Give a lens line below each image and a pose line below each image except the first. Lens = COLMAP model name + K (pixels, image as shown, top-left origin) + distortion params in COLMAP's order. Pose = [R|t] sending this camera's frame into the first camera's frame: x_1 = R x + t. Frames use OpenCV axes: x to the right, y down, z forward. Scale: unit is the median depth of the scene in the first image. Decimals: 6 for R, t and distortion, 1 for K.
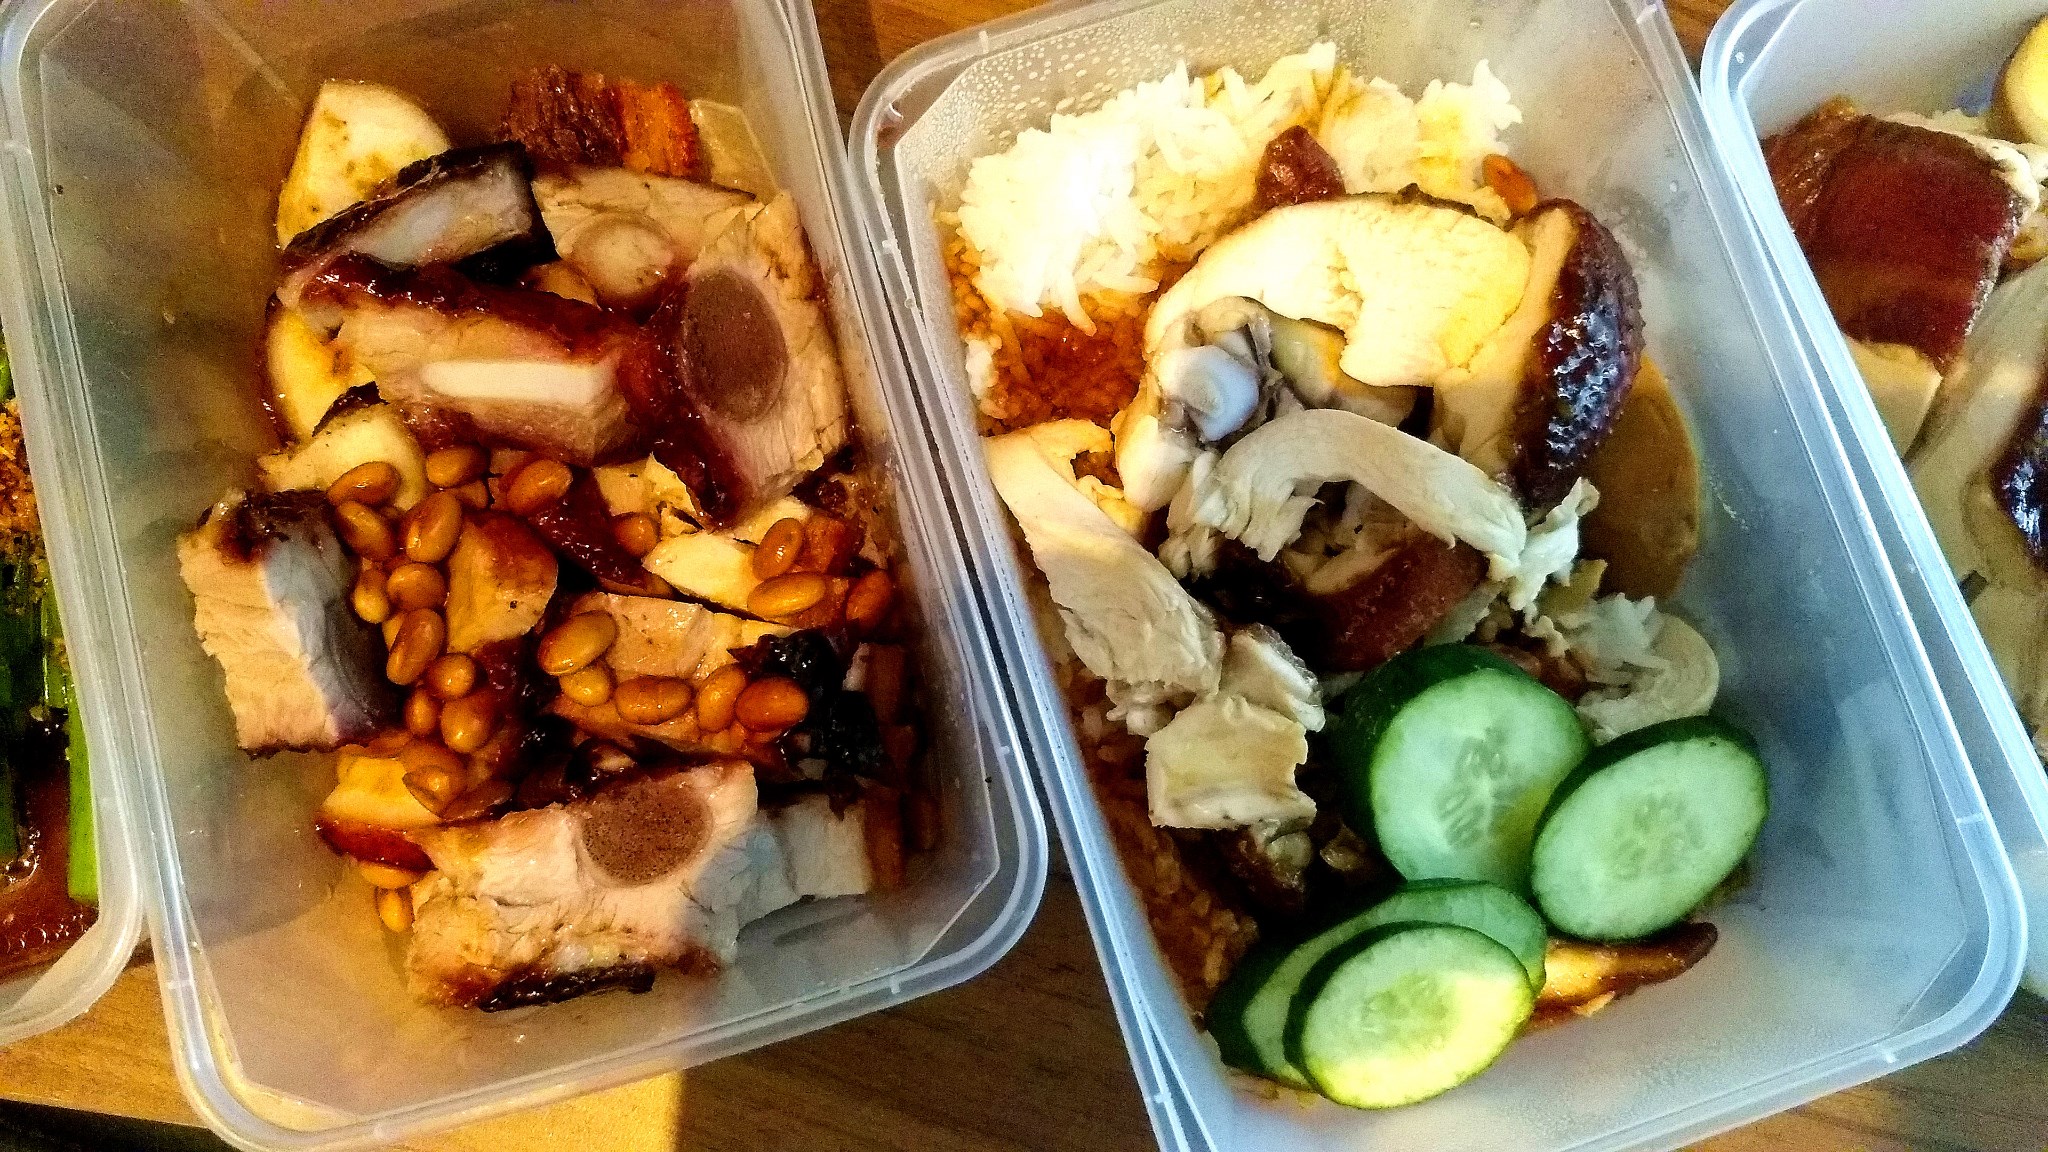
lens RADIAL K [[1878.7, 0, 1024.3], [0, 1878.7, 630.6], [0, 0, 1]] dist [0.131002, -0.429670]
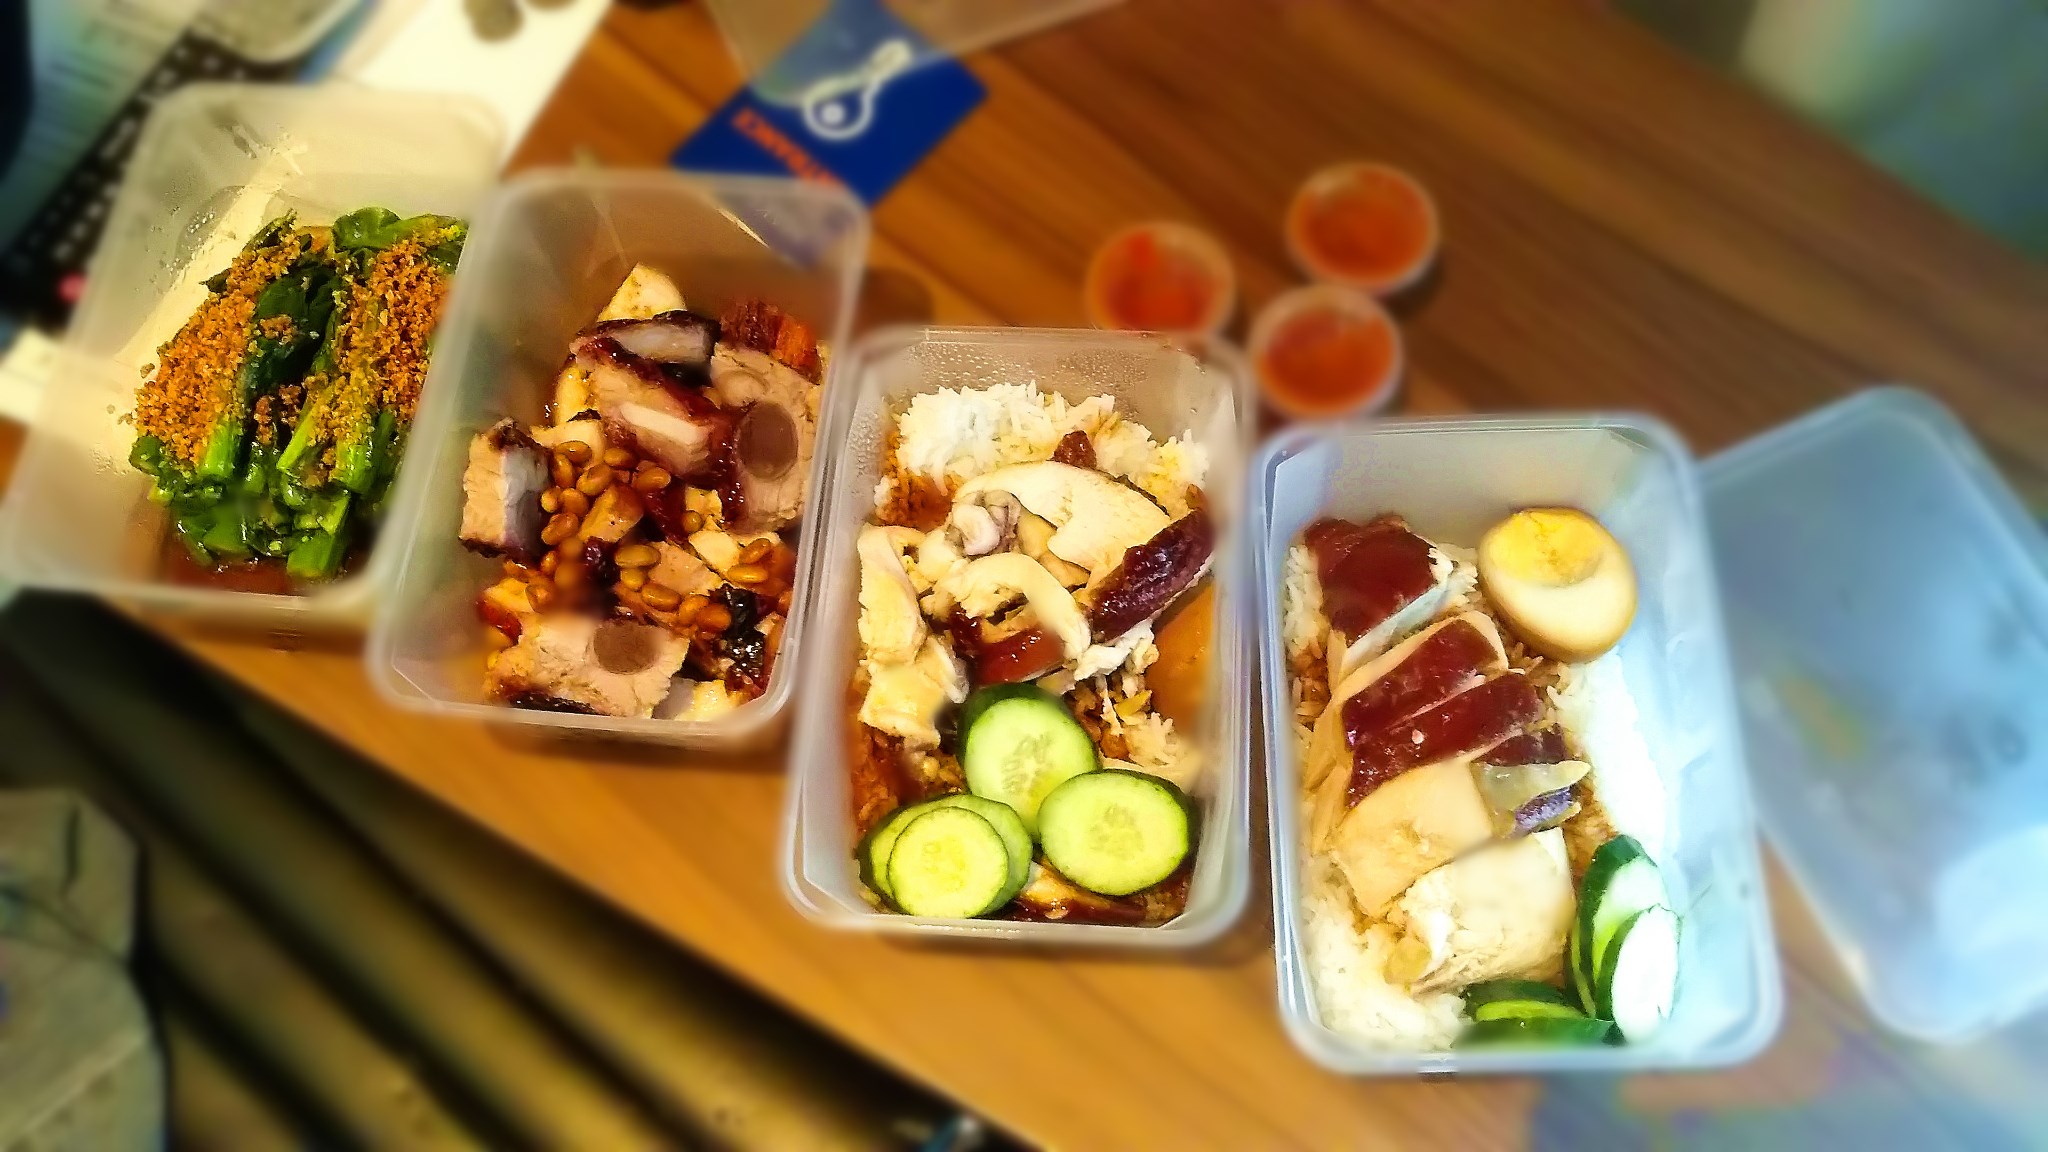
lens RADIAL K [[1878.7, 0, 1024.3], [0, 1878.7, 630.6], [0, 0, 1]] dist [0.131002, -0.429670]
pose [[0.926279, 0.324962, -0.190805, 0.518754], [-0.360347, 0.911959, -0.196164, 0.310194], [0.110260, 0.250459, 0.961828, -0.779040]]
